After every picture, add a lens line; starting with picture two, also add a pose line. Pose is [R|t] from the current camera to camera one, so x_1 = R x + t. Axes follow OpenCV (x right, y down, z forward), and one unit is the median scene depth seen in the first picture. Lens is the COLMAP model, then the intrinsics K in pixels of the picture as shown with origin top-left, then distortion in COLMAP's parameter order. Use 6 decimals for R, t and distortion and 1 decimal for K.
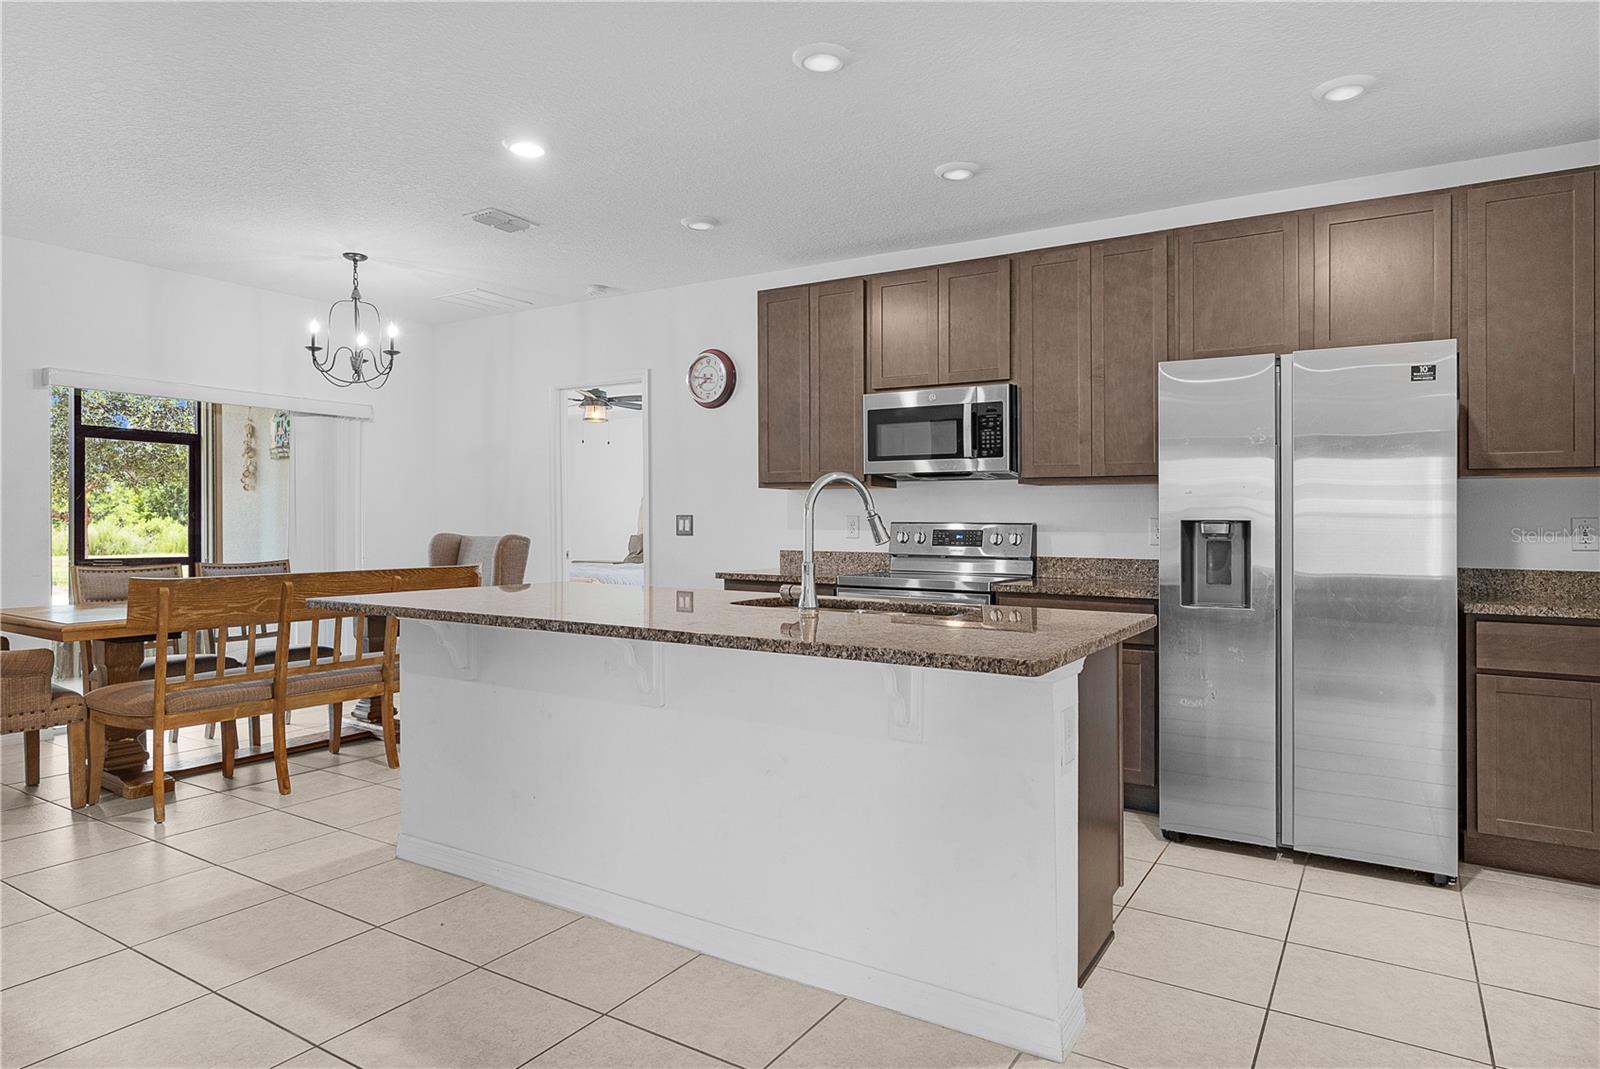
lens RADIAL K [[944.5, 0, 801.9], [0, 944.5, 520.9], [0, 0, 1]] dist [-0.005258, 0.000558]
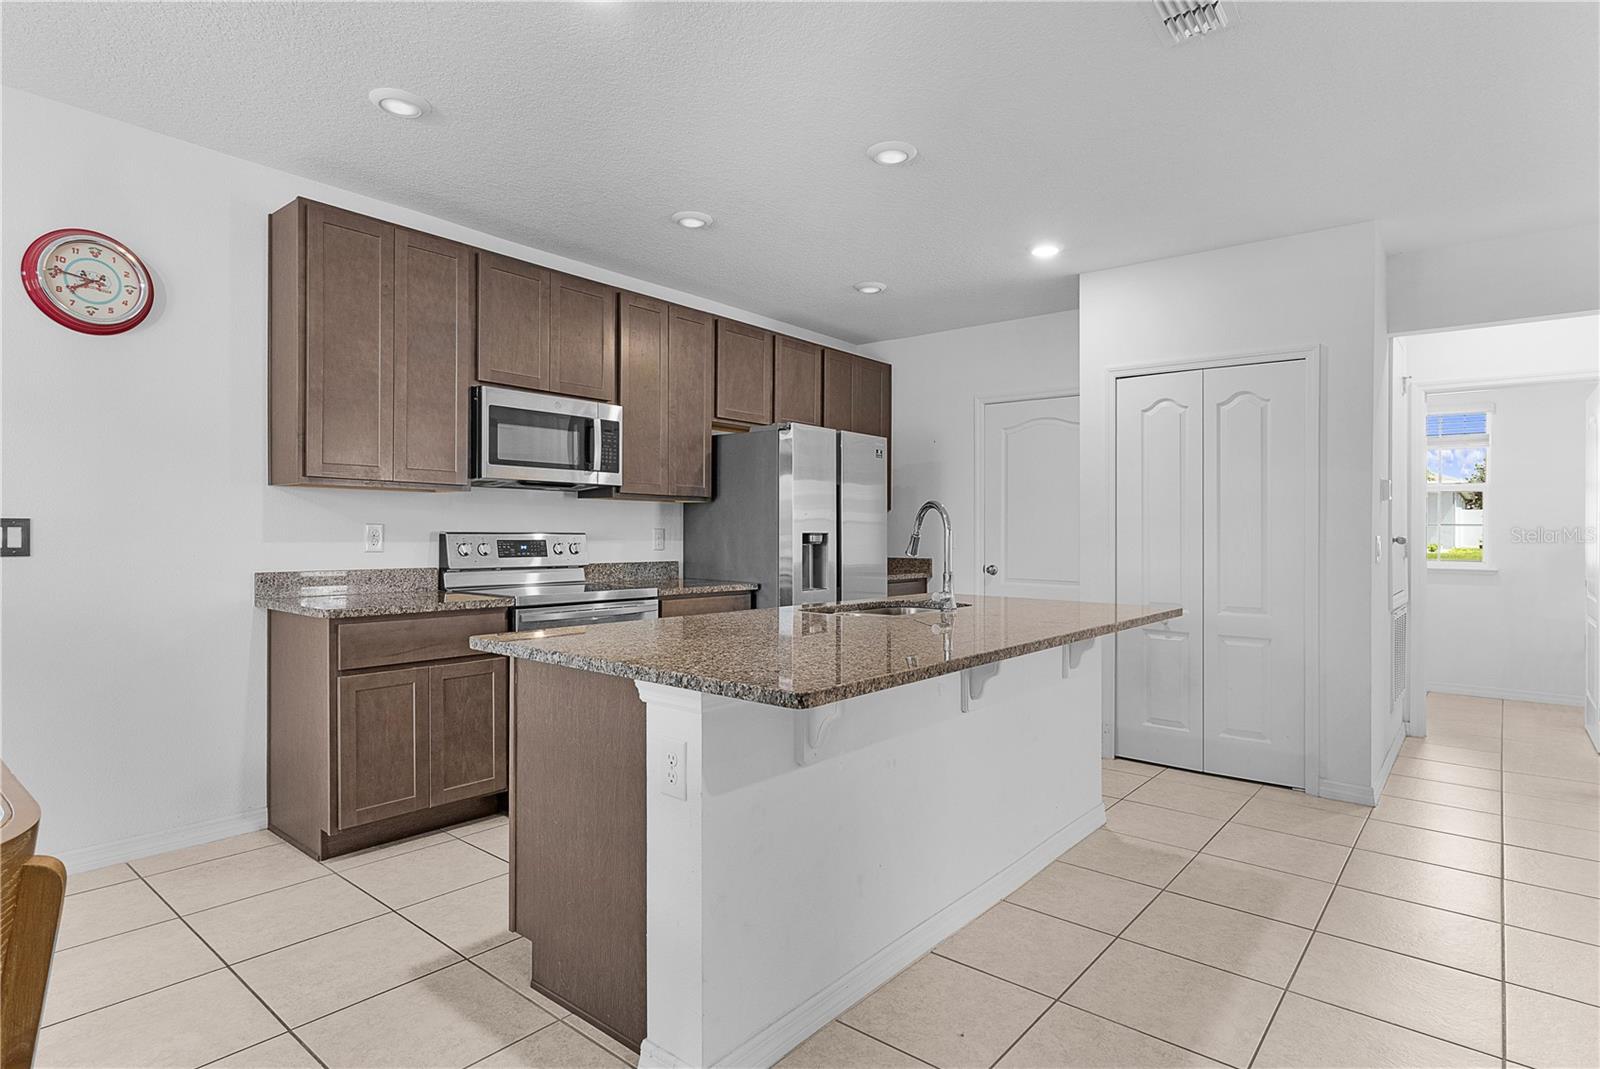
lens RADIAL K [[835.2, 0, 803.0], [0, 835.2, 528.7], [0, 0, 1]] dist [-0.001013, -0.000236]
pose [[0.136991, -0.002993, 0.990568, -0.684041], [-0.011805, 0.999919, 0.004654, -0.010220], [-0.990502, -0.012331, 0.136944, 0.634449]]
